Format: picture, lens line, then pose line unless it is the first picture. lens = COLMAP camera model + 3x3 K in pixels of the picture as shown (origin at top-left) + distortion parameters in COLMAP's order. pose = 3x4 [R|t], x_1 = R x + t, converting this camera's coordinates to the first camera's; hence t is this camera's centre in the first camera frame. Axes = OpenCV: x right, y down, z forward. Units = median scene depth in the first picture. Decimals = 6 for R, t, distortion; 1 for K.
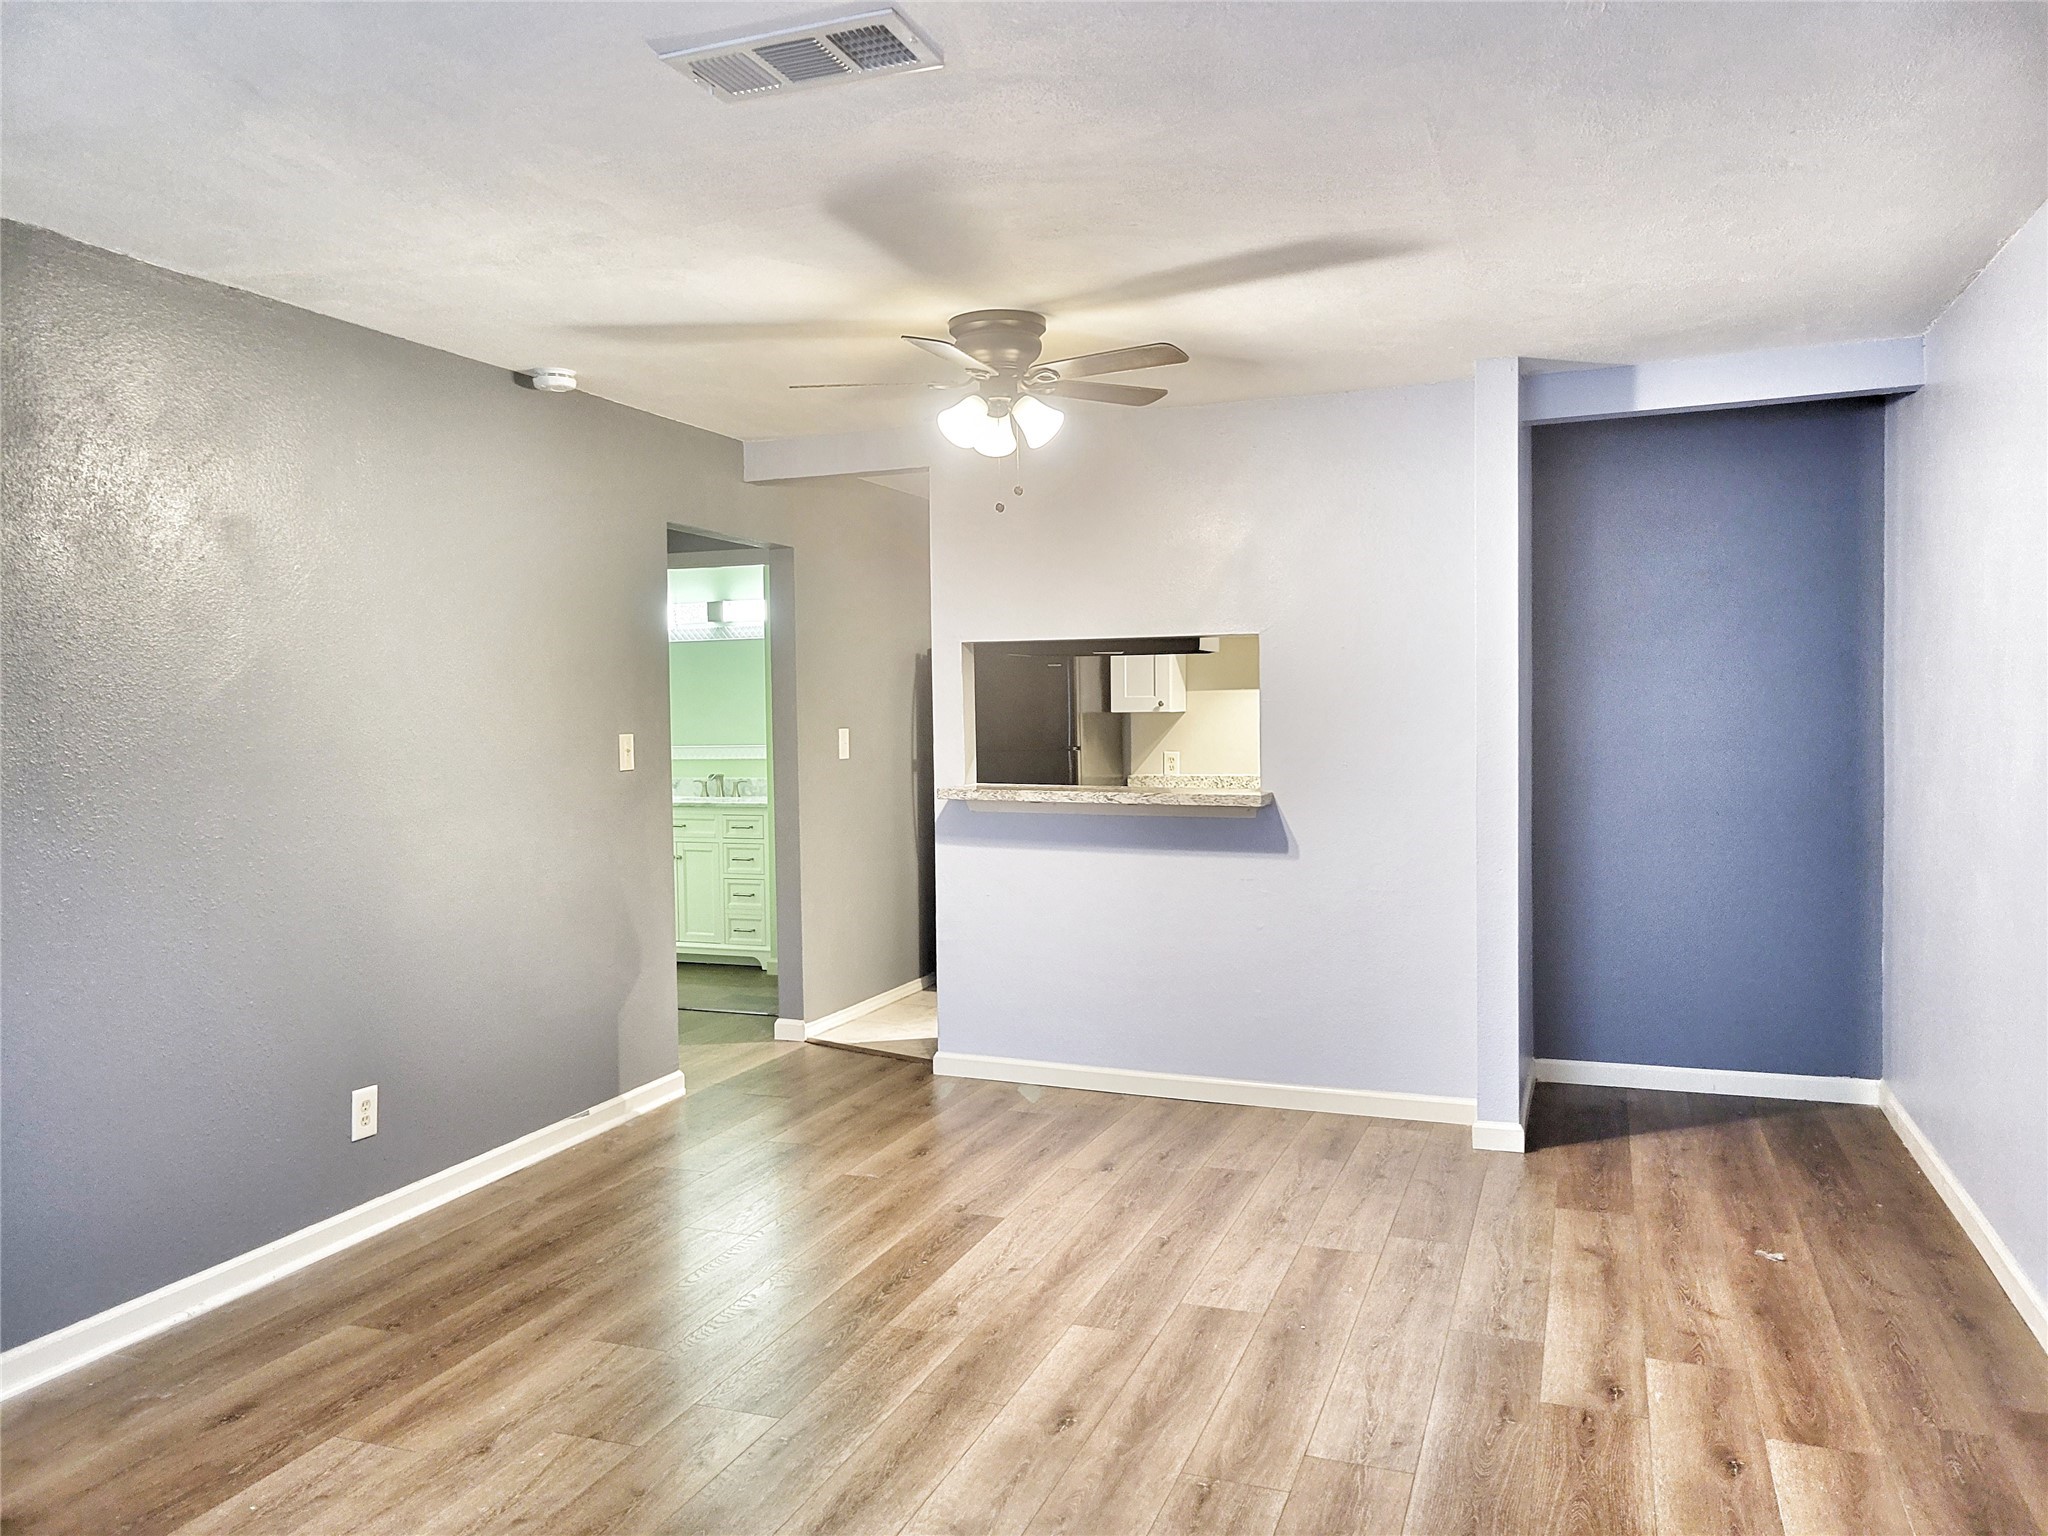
lens RADIAL K [[1541.6, 0, 1021.6], [0, 1541.6, 767.7], [0, 0, 1]] dist [0.006475, 0.002983]
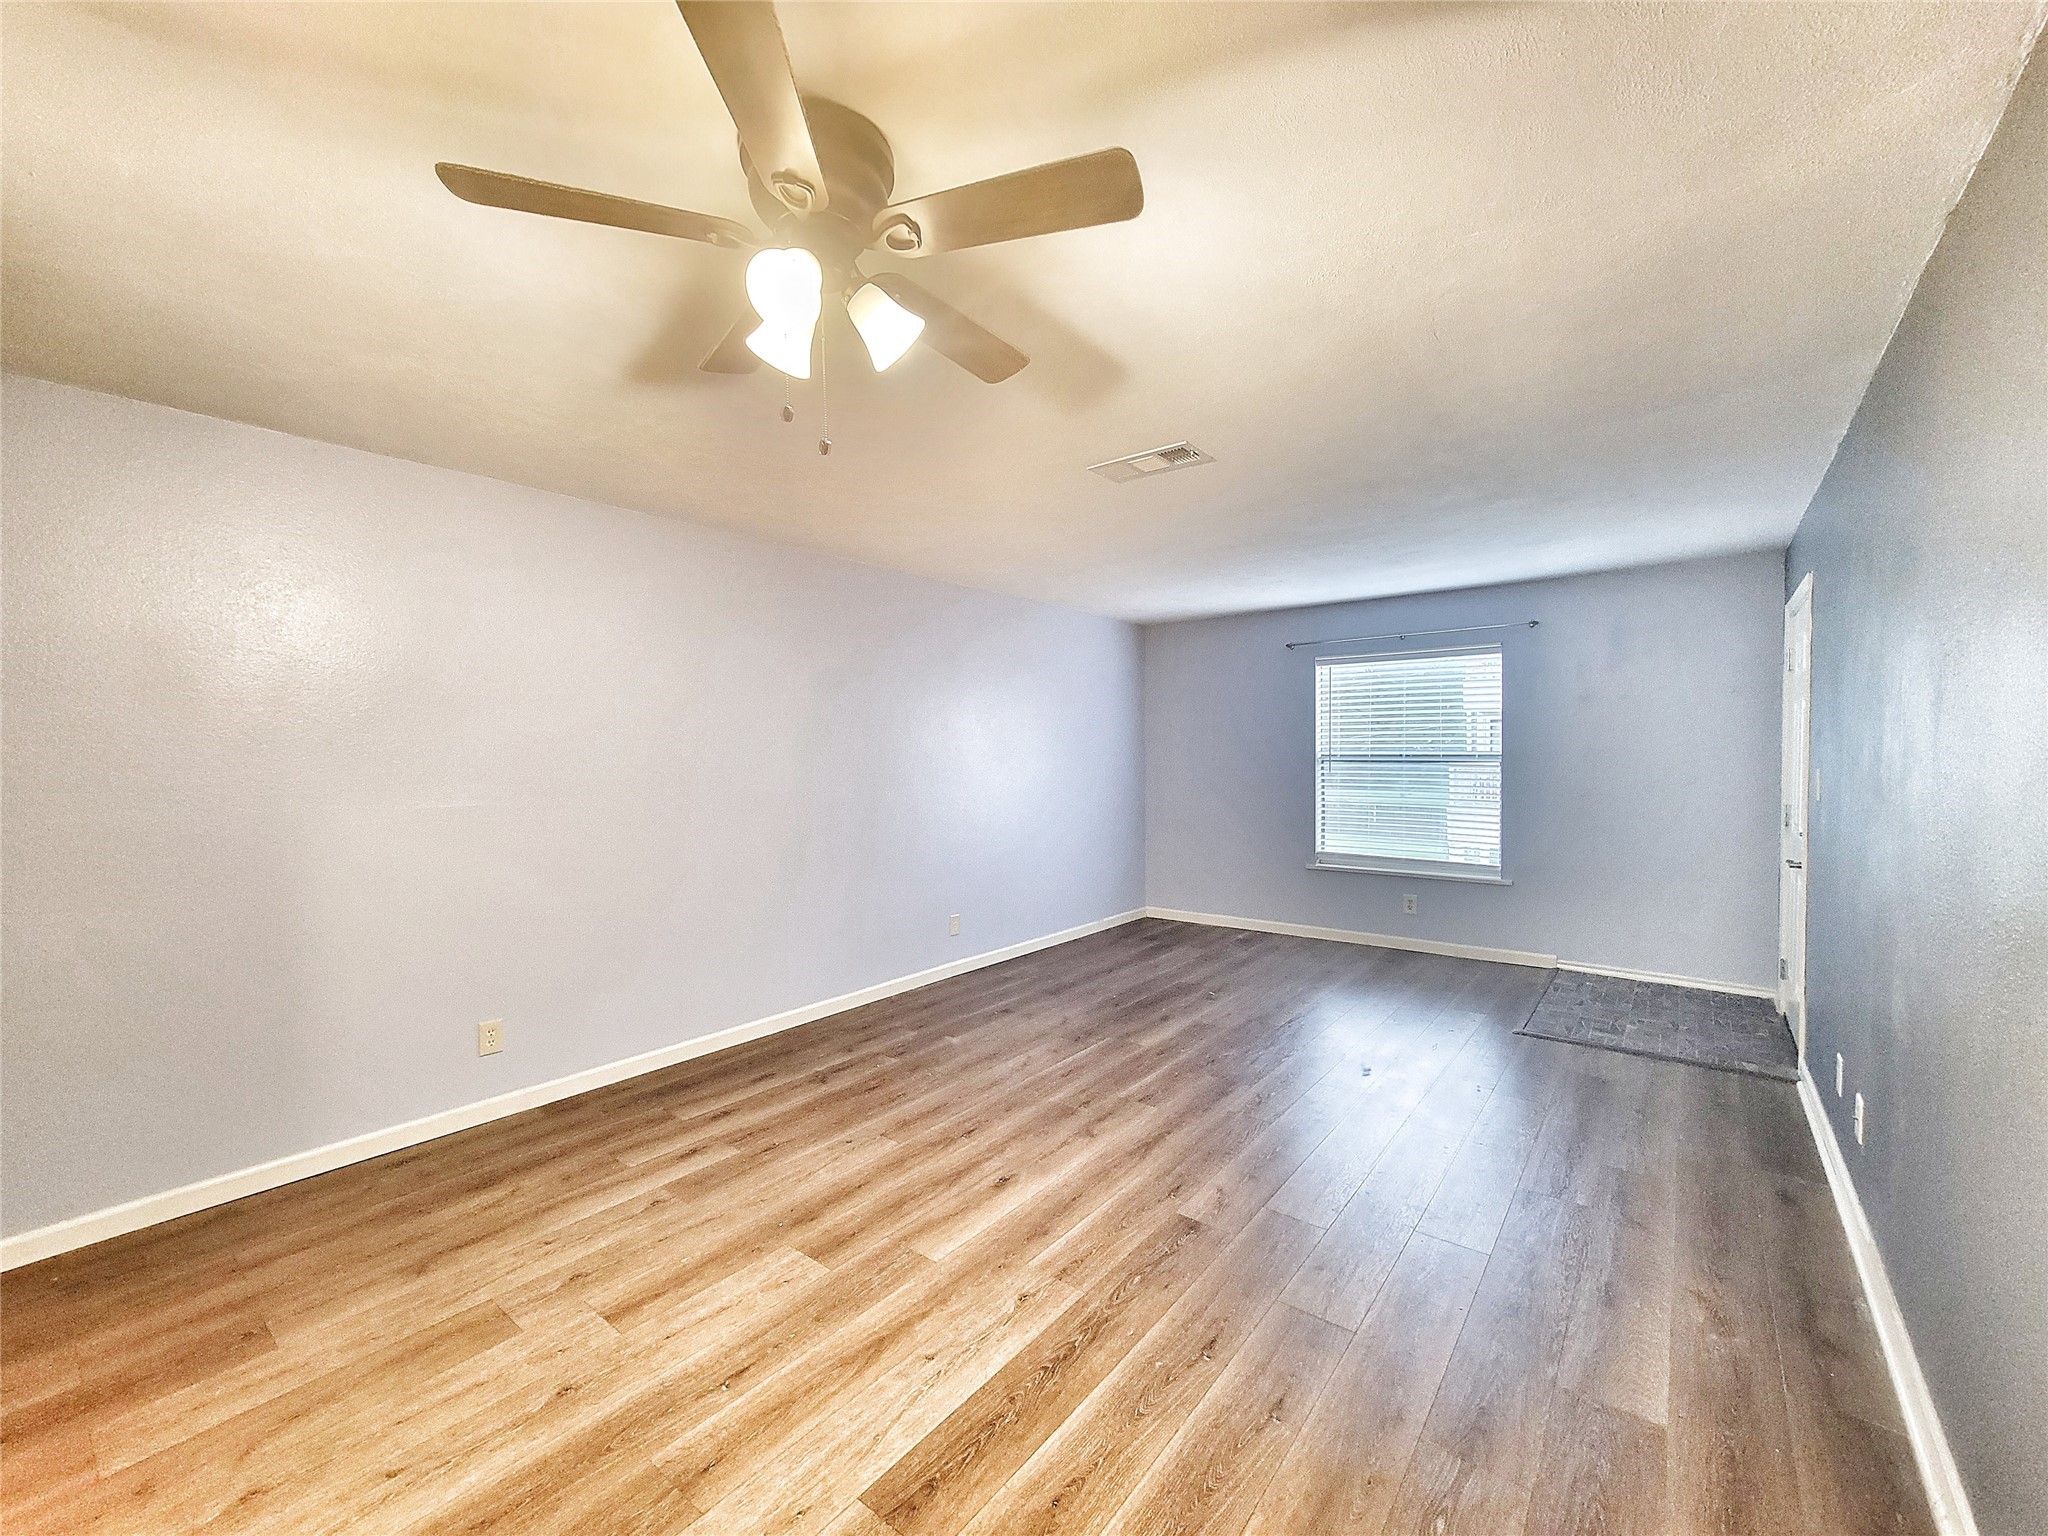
lens RADIAL K [[835.5, 0, 1024.6], [0, 835.5, 761.9], [0, 0, 1]] dist [-0.001131, -0.000042]
pose [[-0.950777, 0.016804, 0.309421, -0.240454], [0.032110, 0.998496, 0.044439, -0.057588], [-0.308209, 0.052187, -0.949886, 1.567910]]
